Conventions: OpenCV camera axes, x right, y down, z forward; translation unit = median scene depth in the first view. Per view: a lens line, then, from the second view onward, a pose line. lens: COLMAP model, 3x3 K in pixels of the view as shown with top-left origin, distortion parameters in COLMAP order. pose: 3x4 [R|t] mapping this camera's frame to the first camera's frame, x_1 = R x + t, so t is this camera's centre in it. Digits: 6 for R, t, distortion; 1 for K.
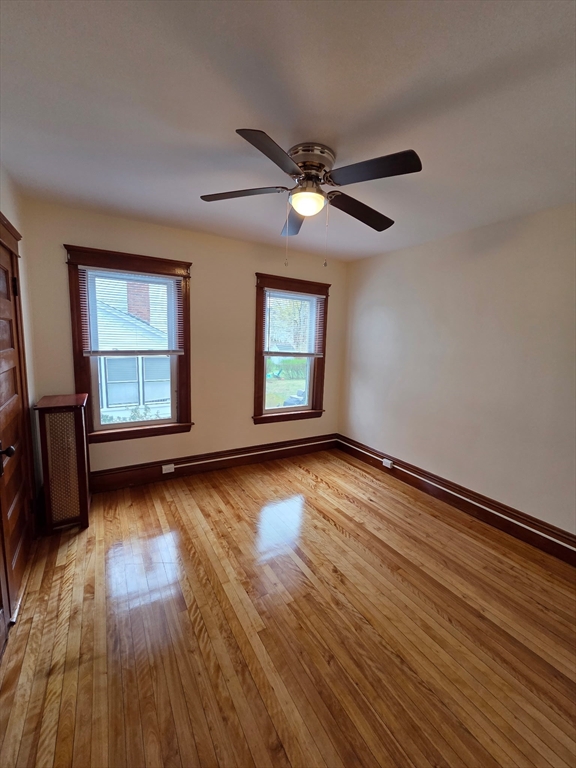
lens RADIAL K [[315.4, 0, 288.4], [0, 315.4, 384.6], [0, 0, 1]] dist [0.001029, -0.000363]
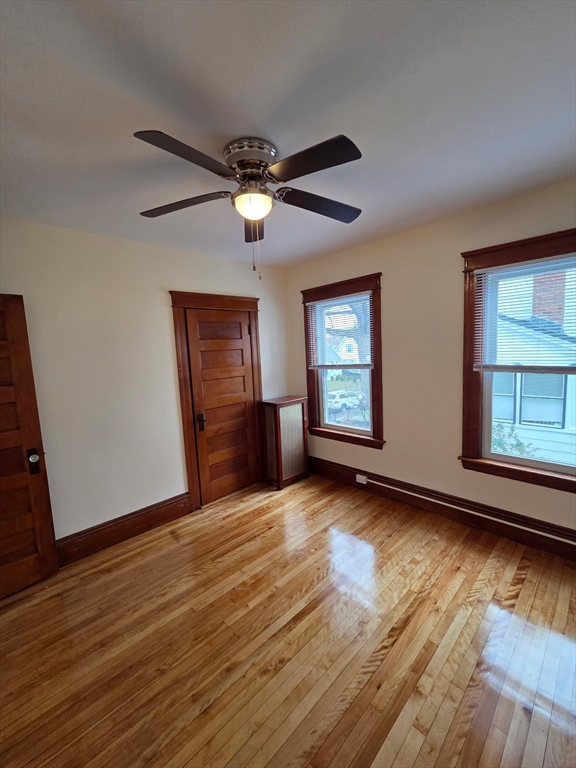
lens RADIAL K [[315.4, 0, 288.3], [0, 315.4, 384.8], [0, 0, 1]] dist [0.001029, -0.000363]
pose [[0.226561, 0.063262, -0.971940, 0.632697], [-0.083617, 0.995468, 0.045302, -0.076671], [0.970401, 0.071007, 0.230824, 0.594994]]
